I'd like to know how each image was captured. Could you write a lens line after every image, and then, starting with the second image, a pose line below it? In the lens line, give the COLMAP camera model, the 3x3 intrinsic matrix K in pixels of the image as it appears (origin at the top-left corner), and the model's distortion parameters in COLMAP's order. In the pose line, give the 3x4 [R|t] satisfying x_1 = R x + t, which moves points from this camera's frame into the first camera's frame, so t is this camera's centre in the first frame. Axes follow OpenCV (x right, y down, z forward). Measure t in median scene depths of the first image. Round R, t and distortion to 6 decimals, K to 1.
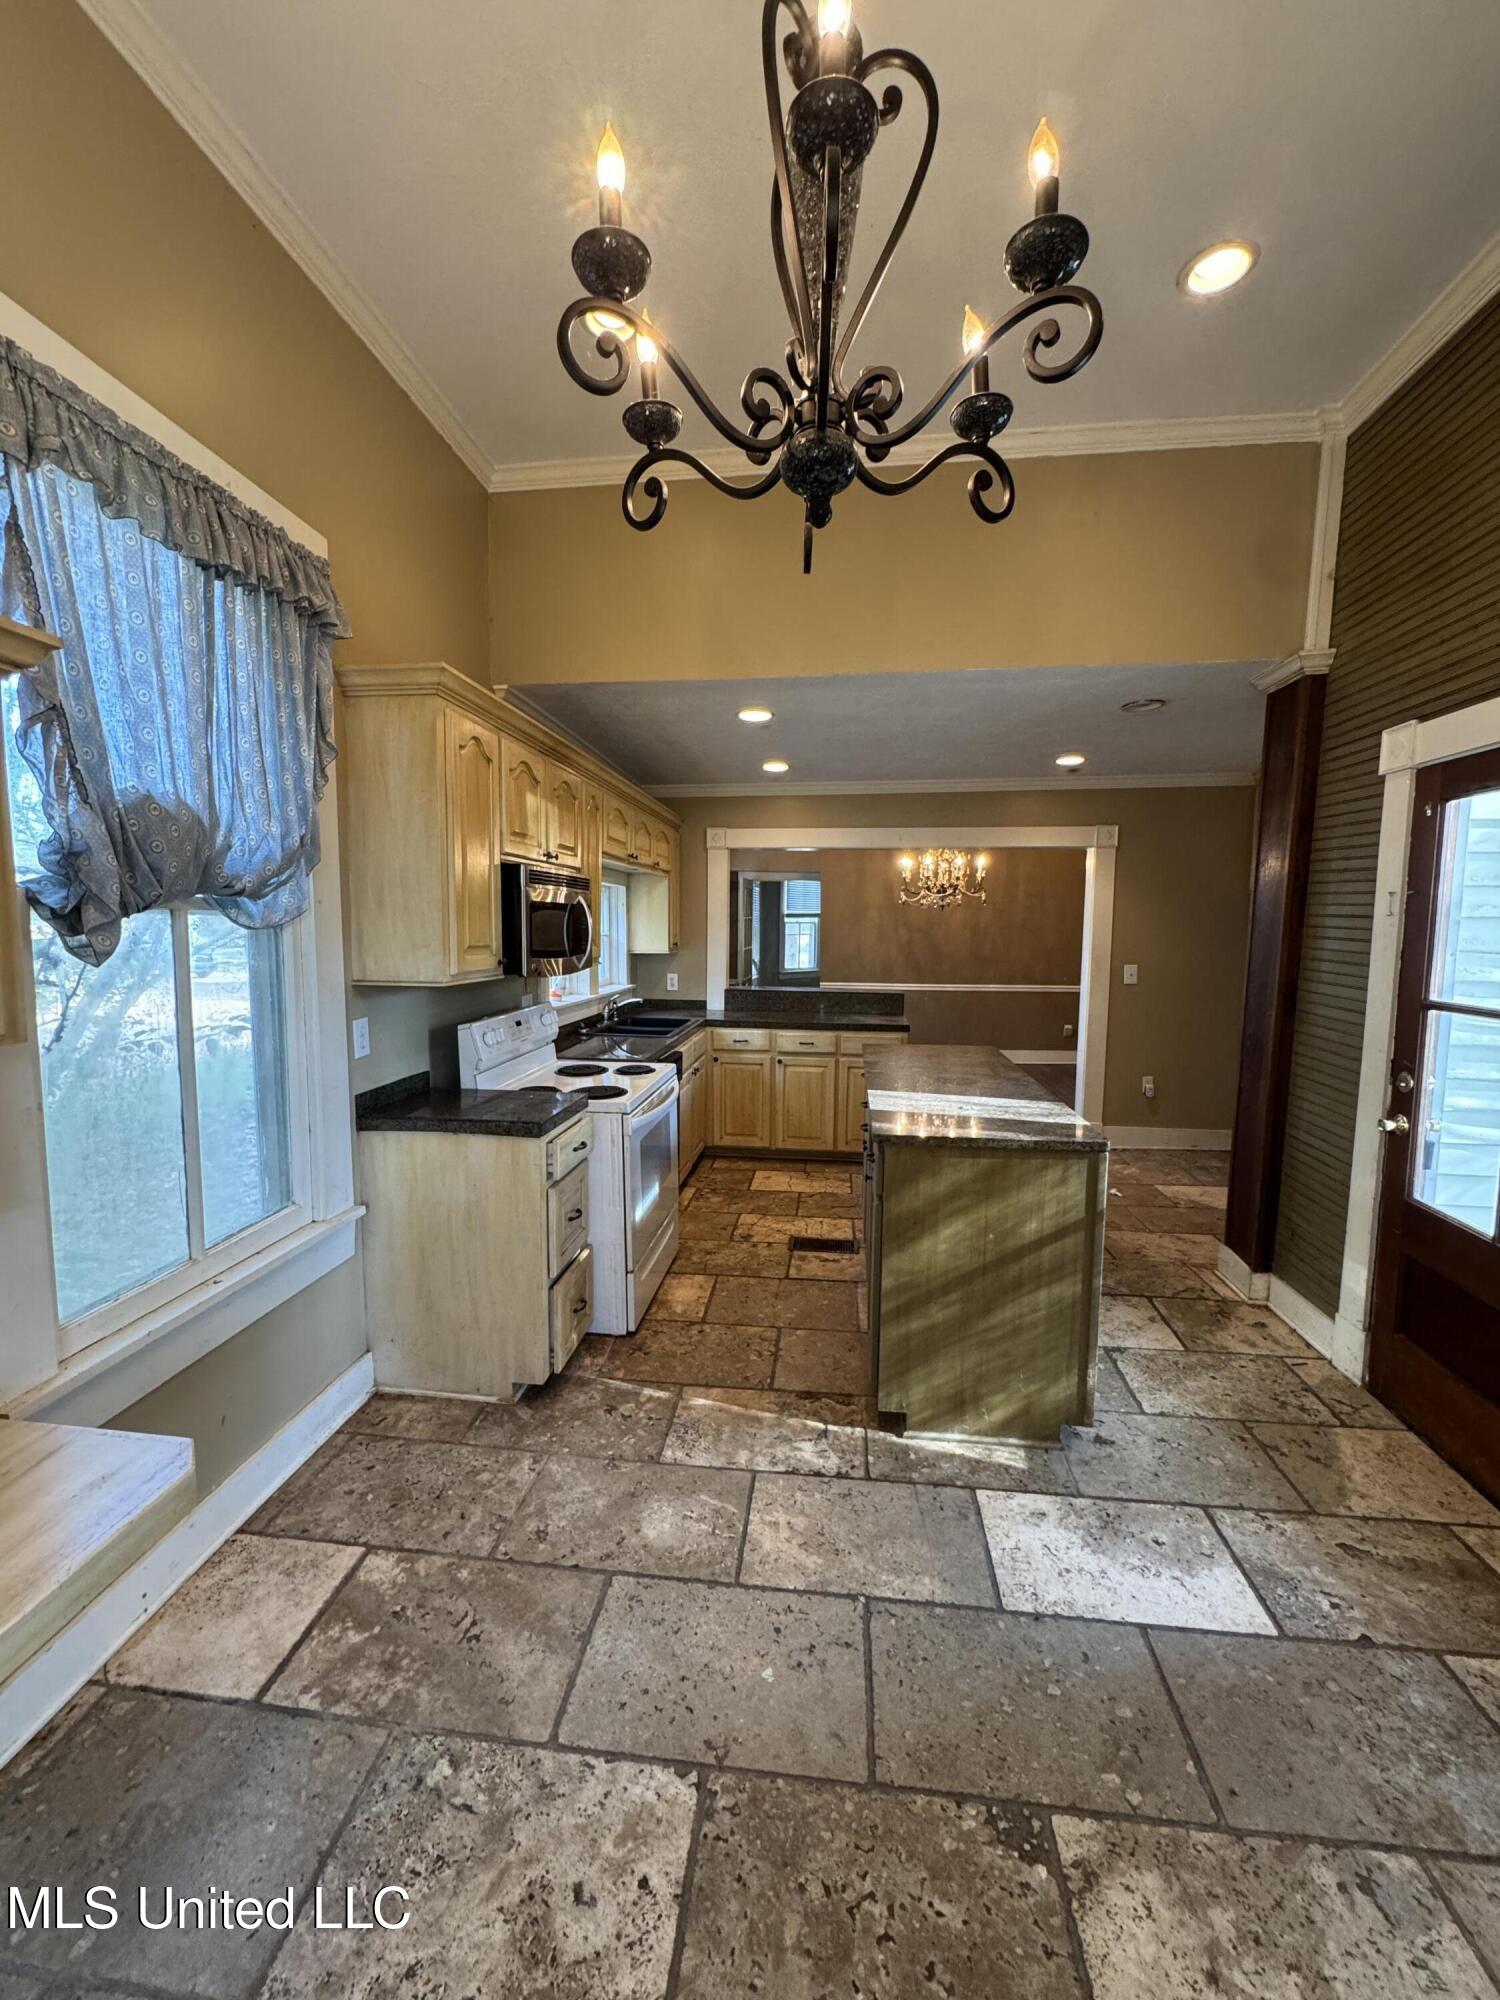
lens RADIAL K [[796.1, 0, 751.5], [0, 796.1, 996.2], [0, 0, 1]] dist [-0.003233, 0.000004]
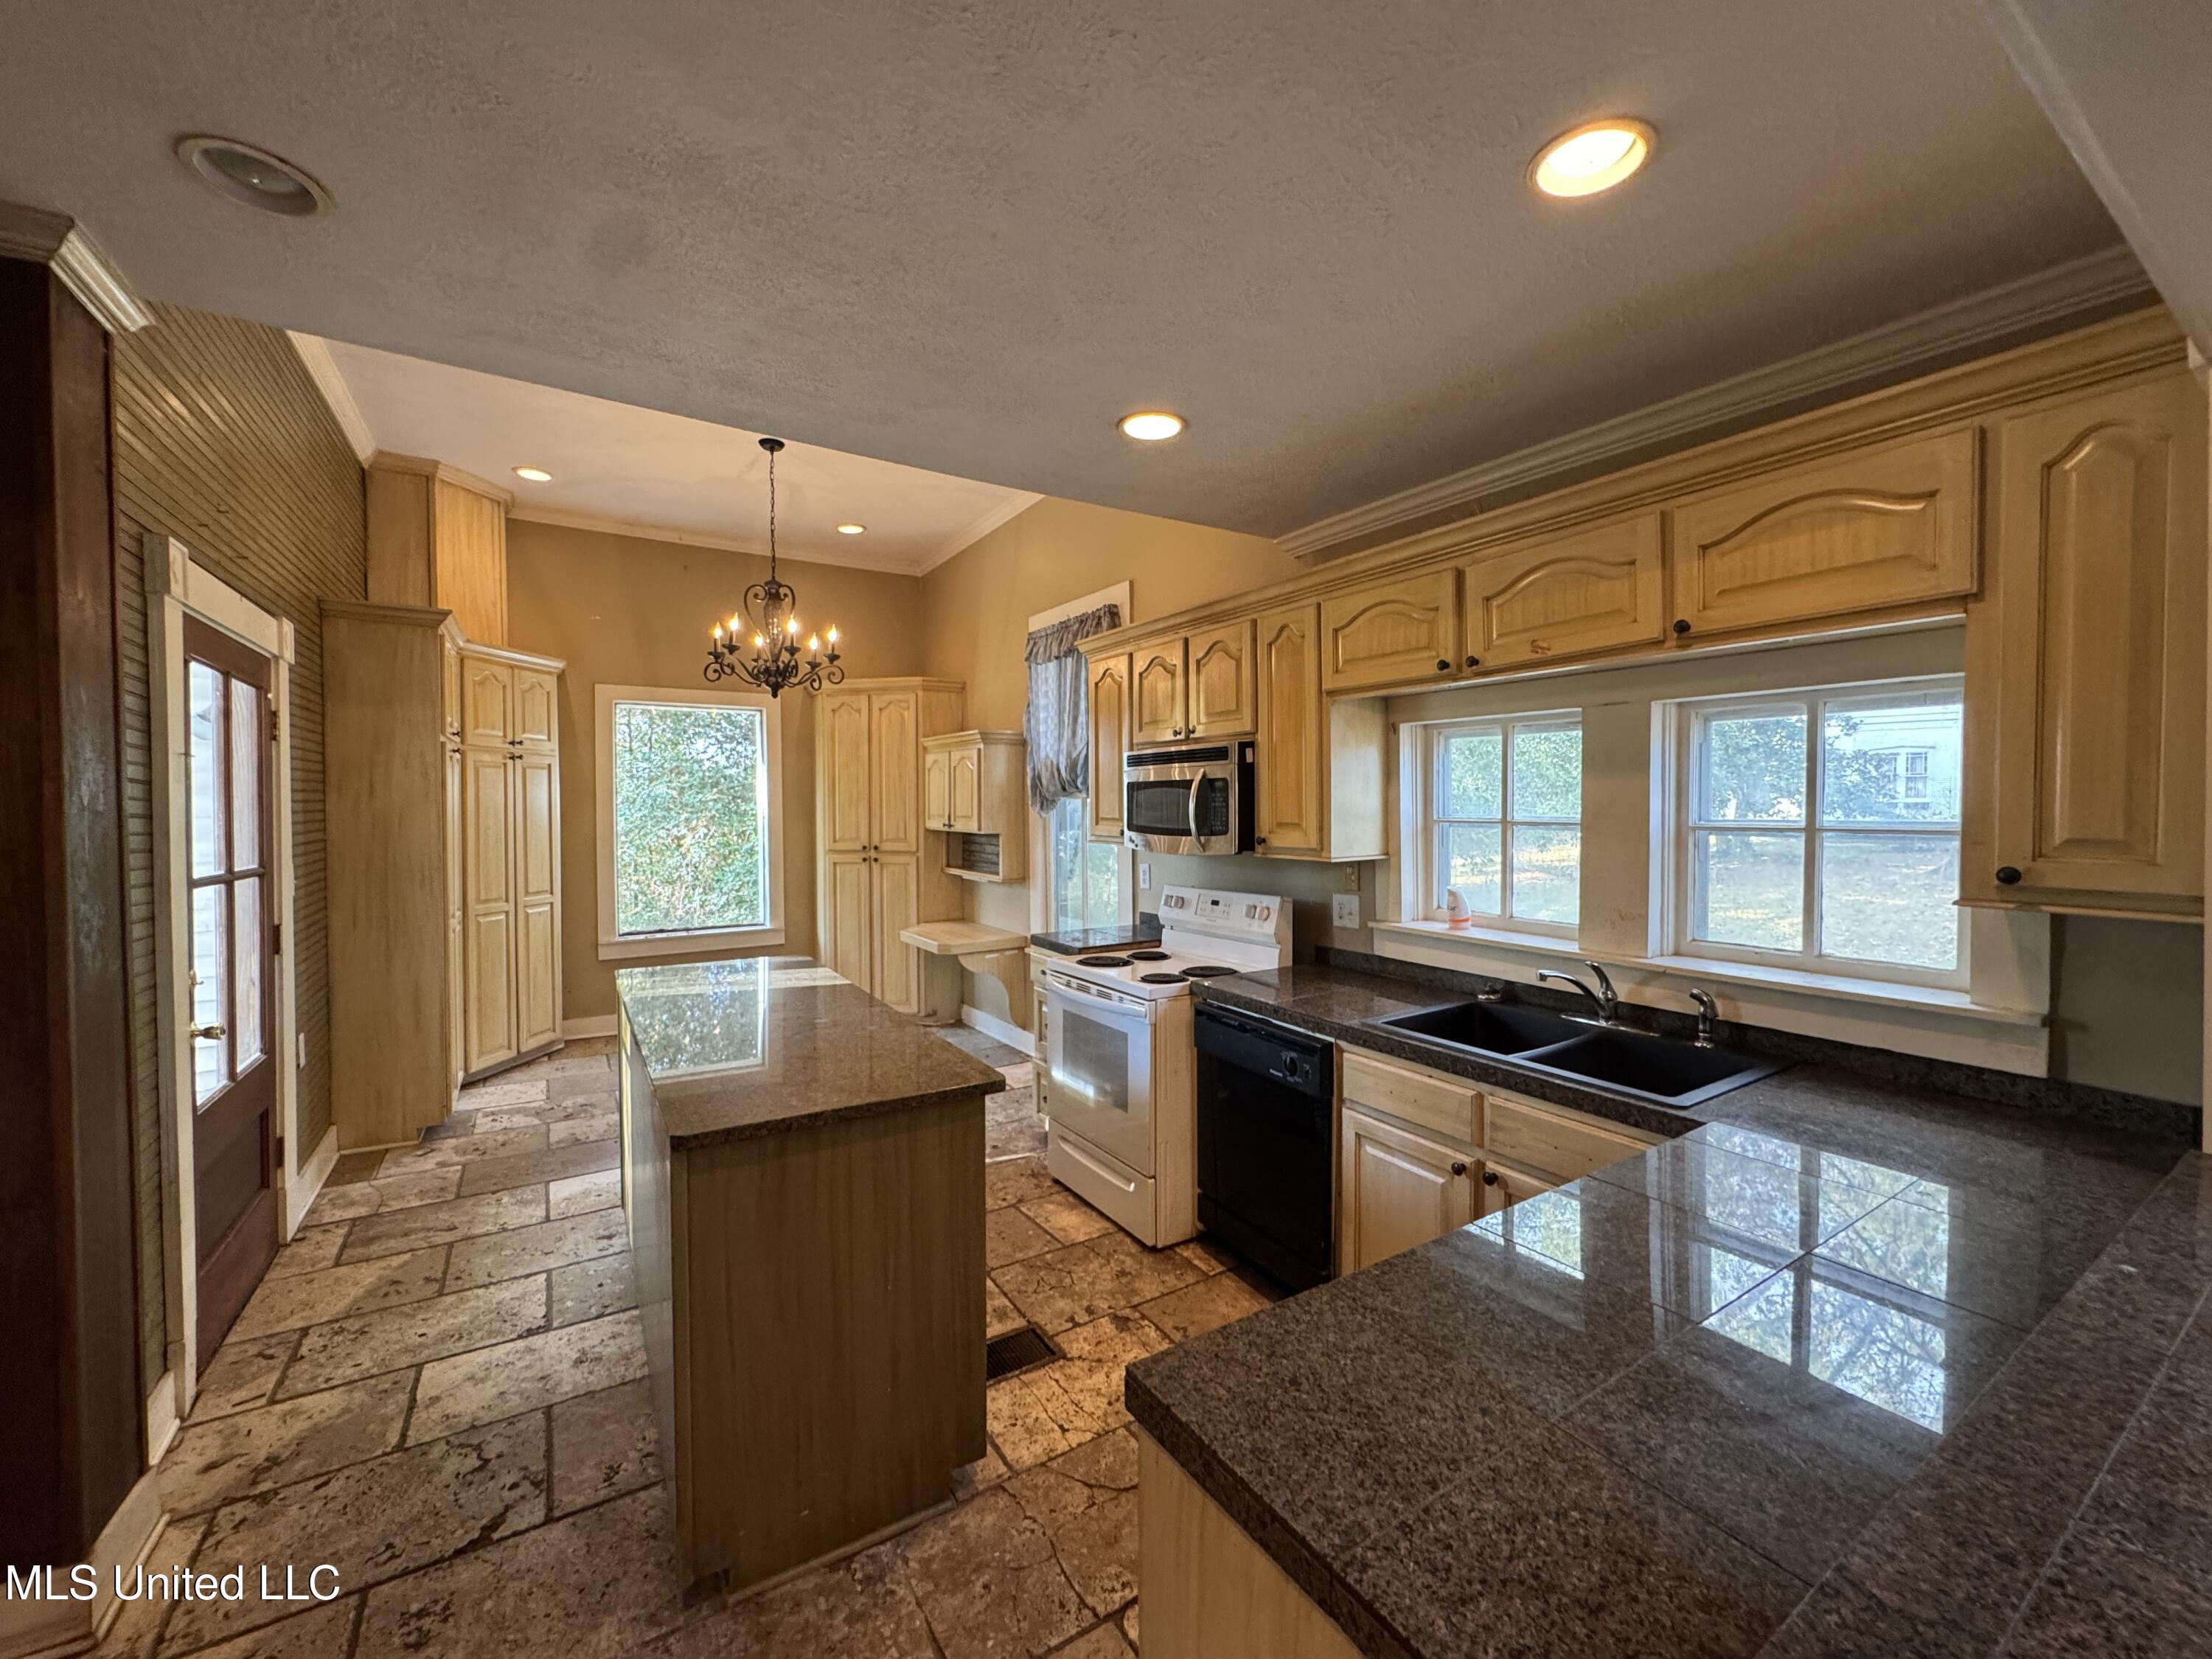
lens RADIAL K [[880.4, 0, 1107.5], [0, 880.4, 824.4], [0, 0, 1]] dist [-0.003233, 0.000004]
pose [[-0.777561, 0.009349, -0.628738, 0.751954], [-0.059681, 0.994278, 0.088592, -0.228300], [0.625969, 0.106409, -0.772554, 2.661964]]
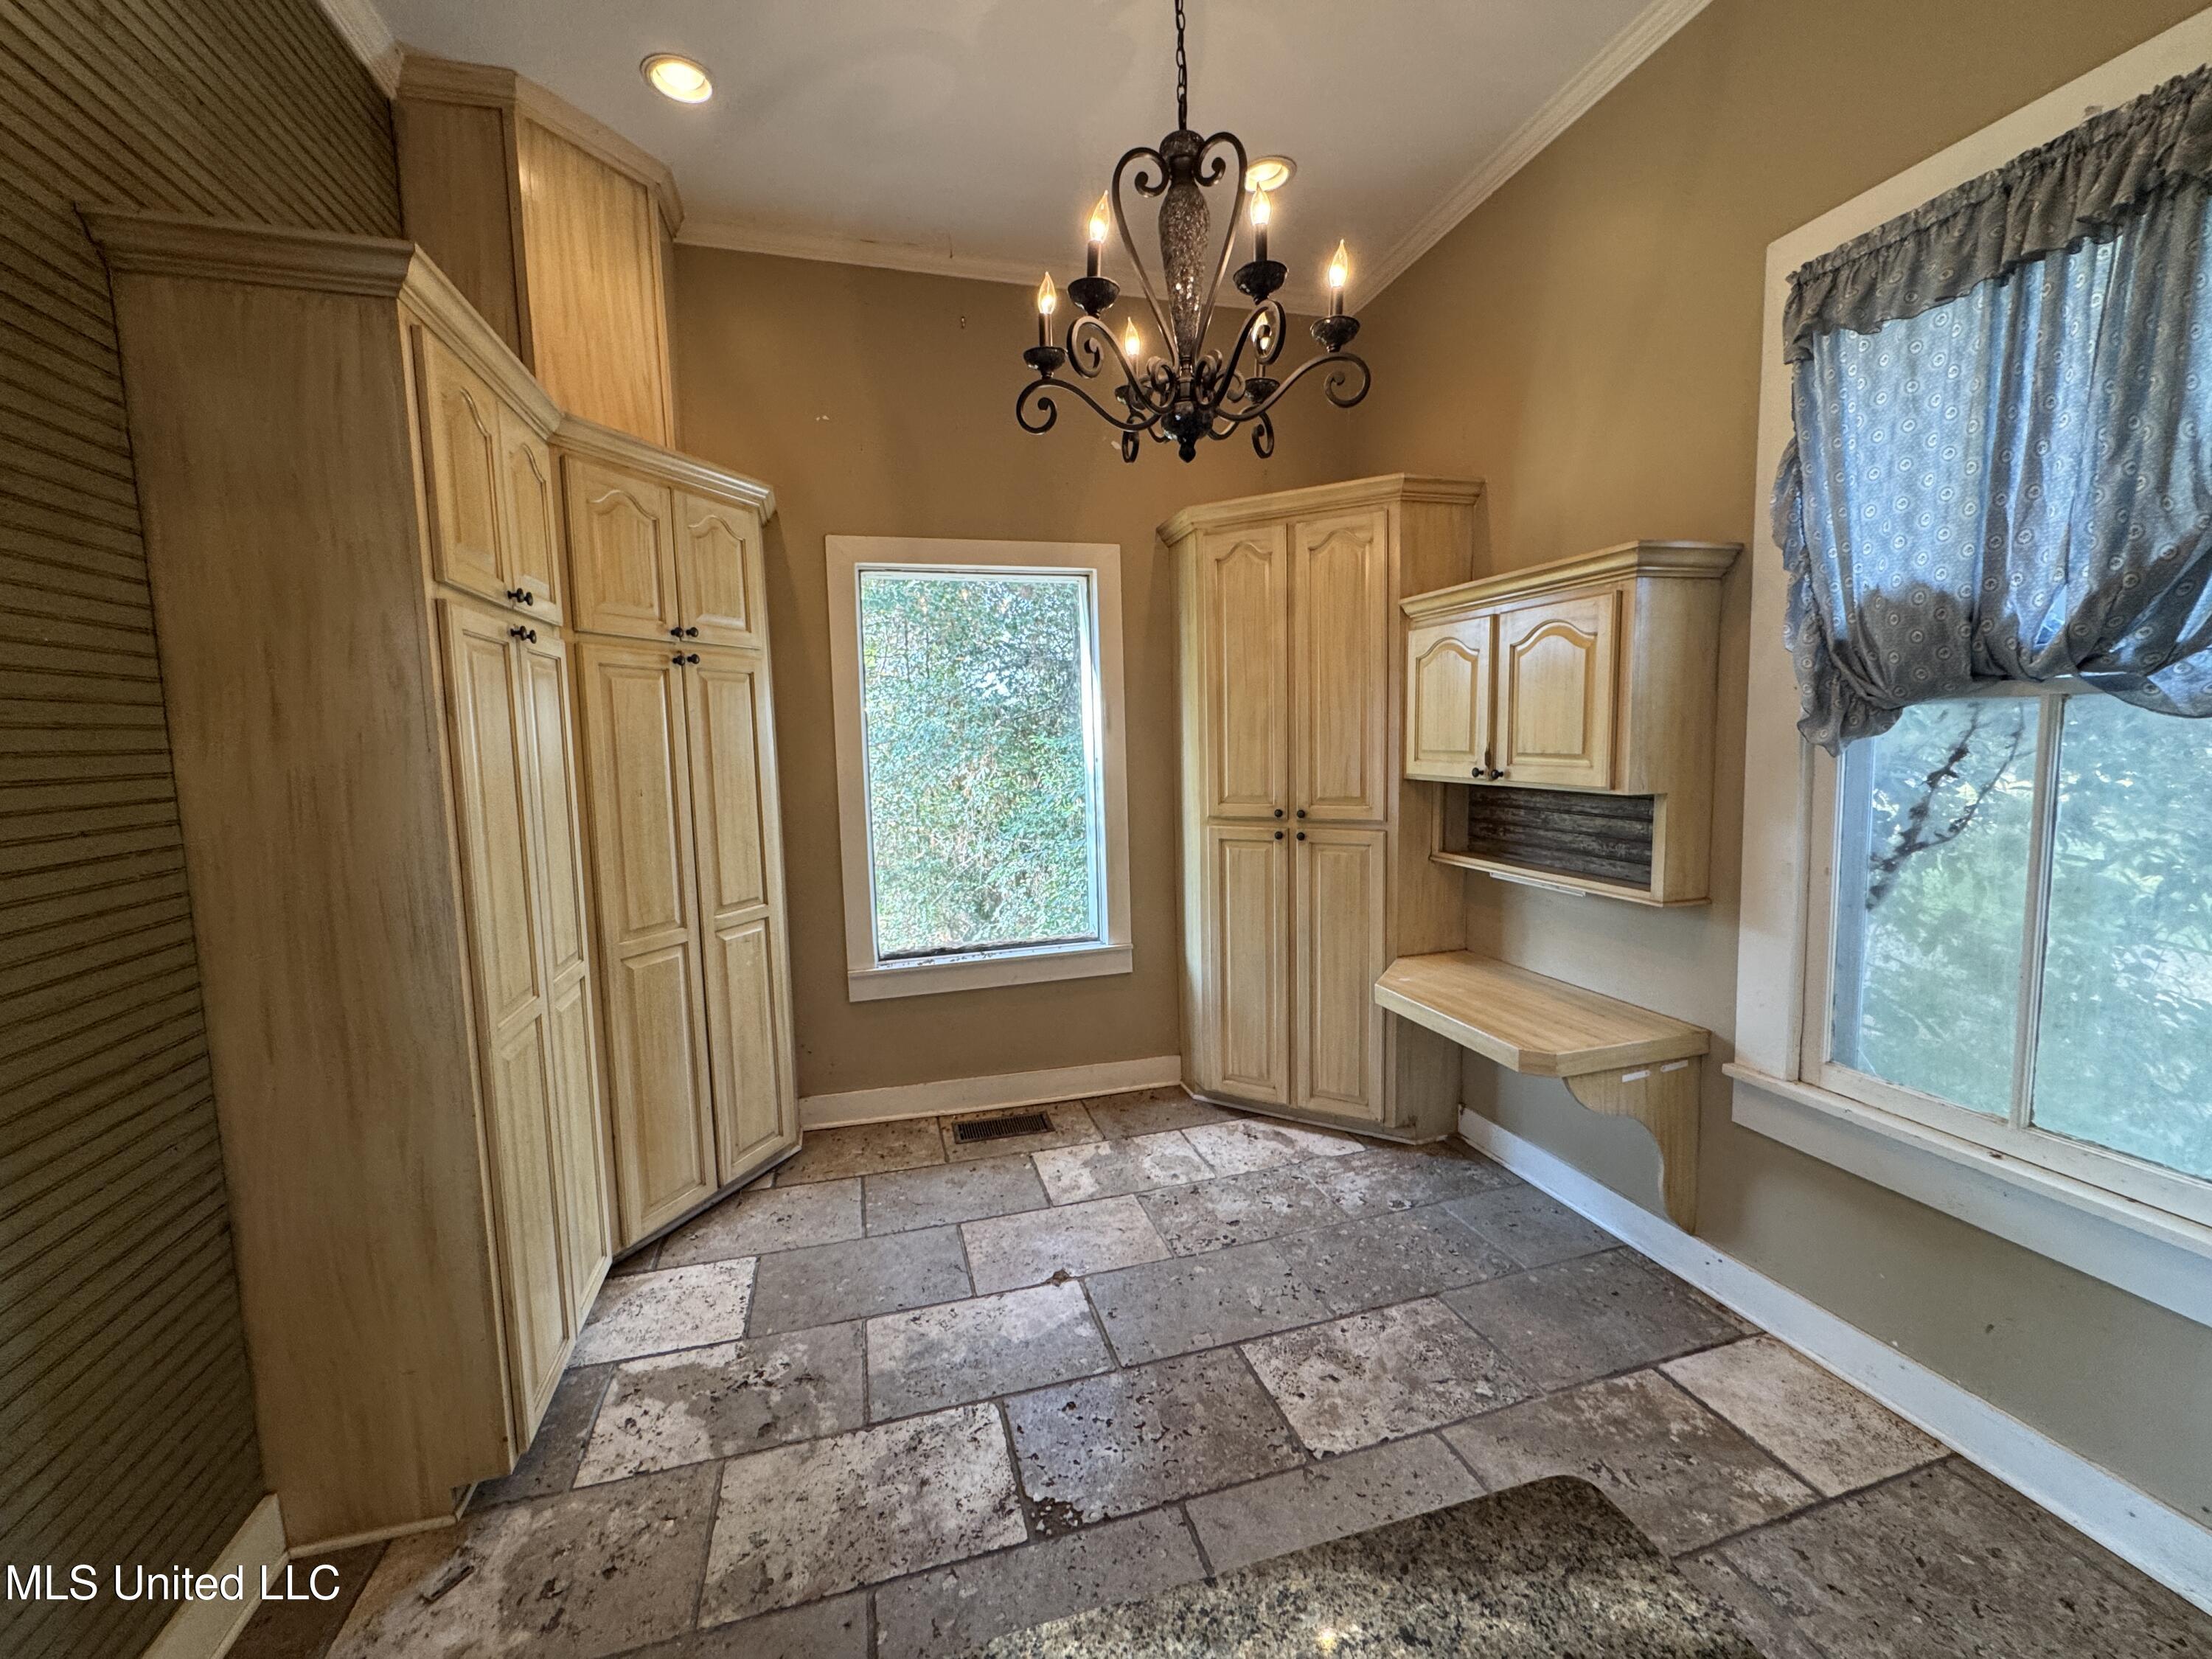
lens RADIAL K [[880.4, 0, 1101.7], [0, 880.4, 823.7], [0, 0, 1]] dist [-0.003233, 0.000004]
pose [[-0.925051, 0.053156, -0.376106, 0.442226], [-0.015866, 0.983888, 0.178078, -0.107471], [0.379512, 0.170699, -0.909303, 1.270146]]
